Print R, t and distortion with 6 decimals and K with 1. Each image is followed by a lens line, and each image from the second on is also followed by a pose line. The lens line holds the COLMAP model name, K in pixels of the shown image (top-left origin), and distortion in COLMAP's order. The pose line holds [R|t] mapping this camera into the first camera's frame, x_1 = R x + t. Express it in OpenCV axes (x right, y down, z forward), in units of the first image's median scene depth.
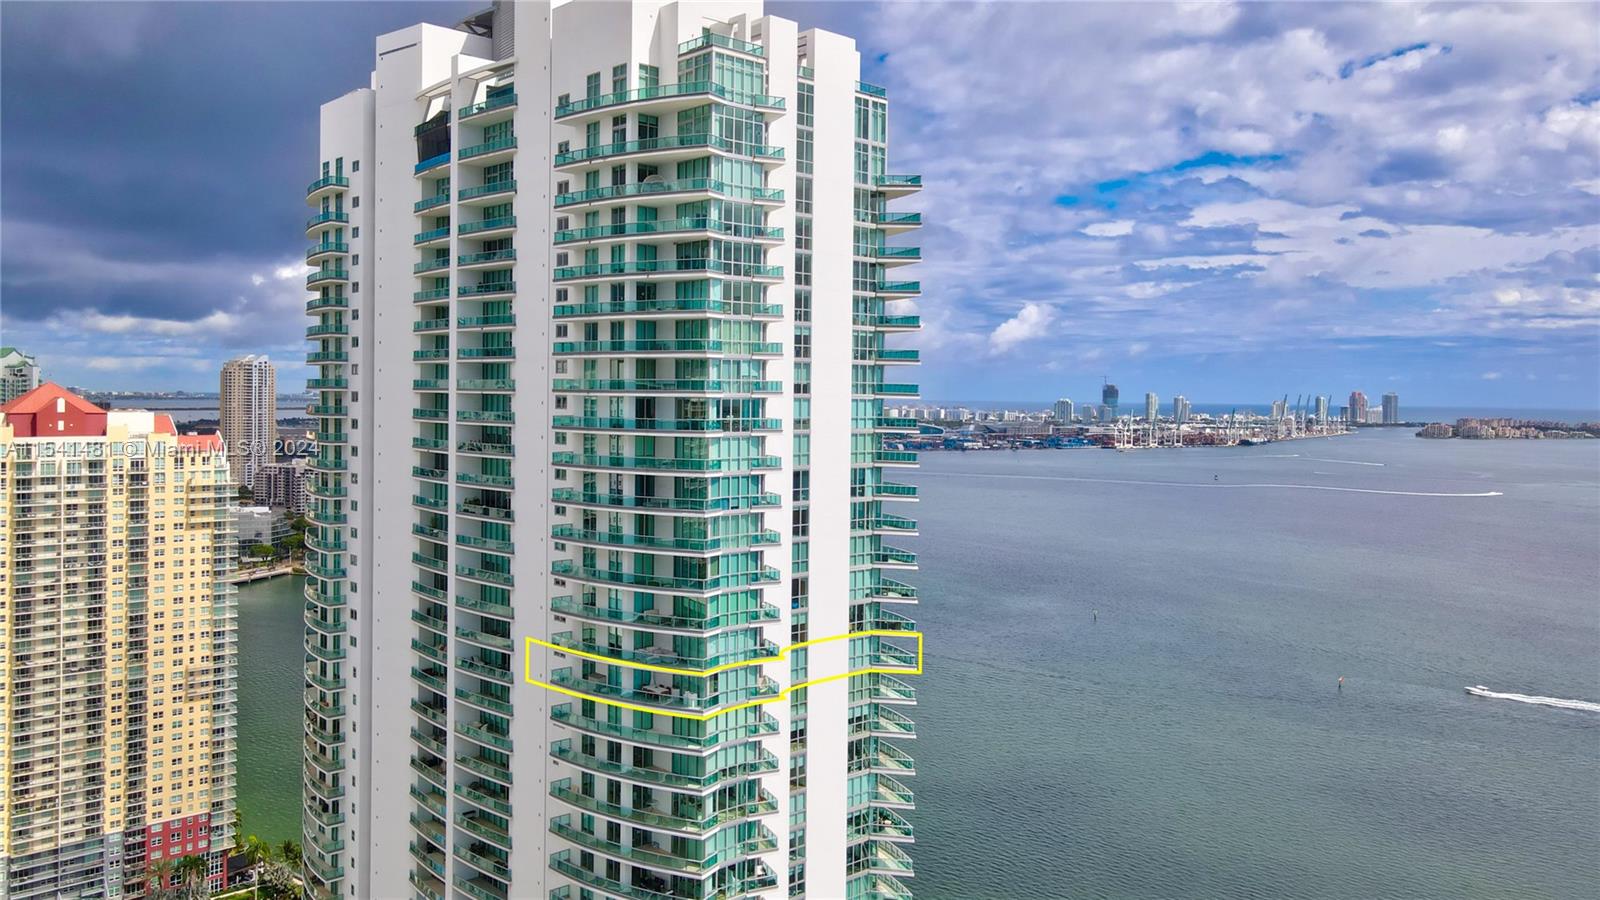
lens RADIAL K [[1202.4, 0, 816.5], [0, 1202.4, 433.3], [0, 0, 1]] dist [0.028466, -0.010404]
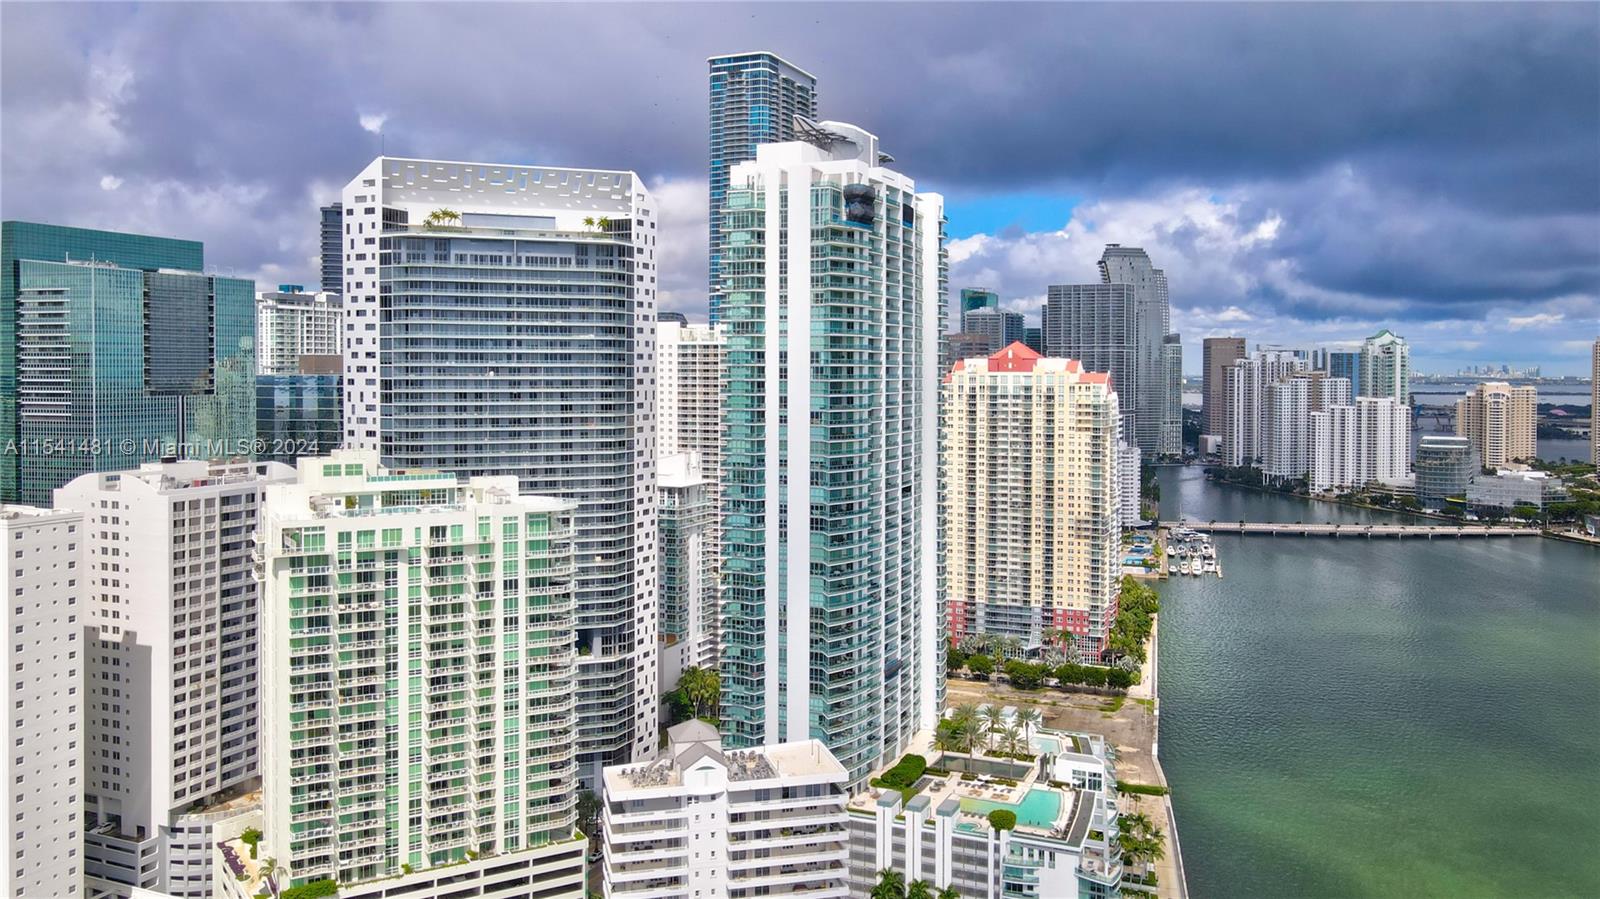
lens RADIAL K [[1202.4, 0, 807.7], [0, 1202.4, 450.3], [0, 0, 1]] dist [0.028466, -0.010404]
pose [[0.400871, 0.050613, -0.914735, 0.821926], [-0.026208, 0.998698, 0.043773, 0.045325], [0.915760, 0.006426, 0.401675, 0.029726]]
